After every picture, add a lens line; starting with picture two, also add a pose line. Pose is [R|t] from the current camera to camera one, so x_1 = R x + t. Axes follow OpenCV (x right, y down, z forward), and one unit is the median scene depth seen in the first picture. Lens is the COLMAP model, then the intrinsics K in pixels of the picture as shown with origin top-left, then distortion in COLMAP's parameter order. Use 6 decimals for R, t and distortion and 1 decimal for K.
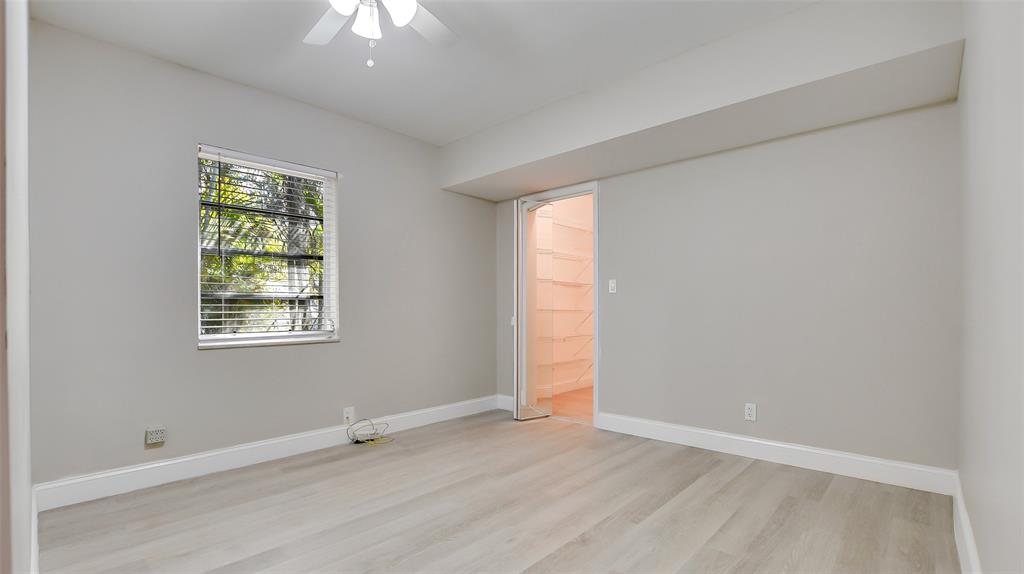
lens RADIAL K [[455.8, 0, 514.5], [0, 455.8, 301.1], [0, 0, 1]] dist [-0.038382, 0.011837]
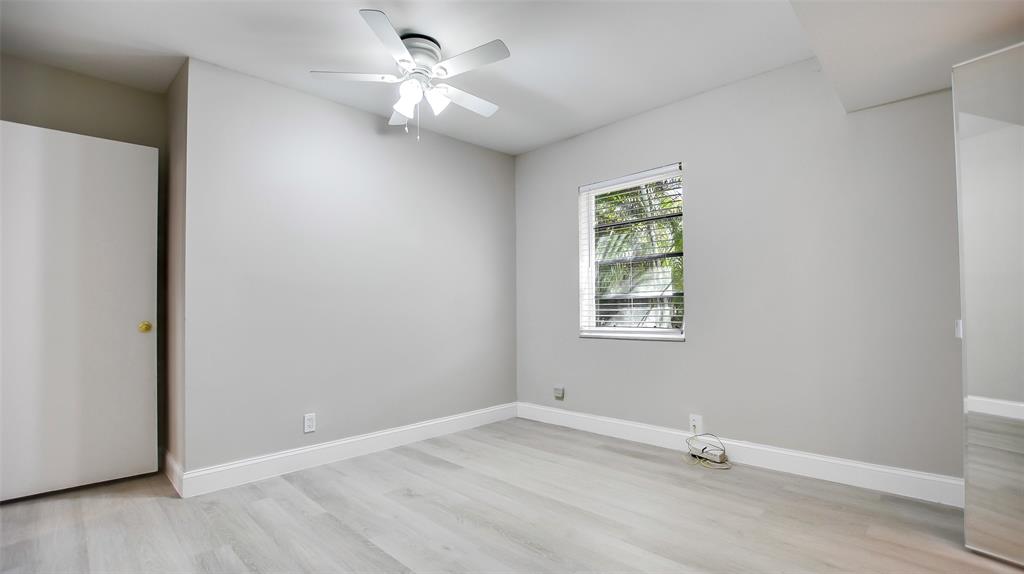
lens RADIAL K [[455.8, 0, 514.5], [0, 455.8, 301.1], [0, 0, 1]] dist [-0.038382, 0.011837]
pose [[-0.041023, -0.012410, -0.999081, 0.622191], [0.038178, 0.999173, -0.013979, 0.007807], [0.998429, -0.038717, -0.040515, 0.771121]]
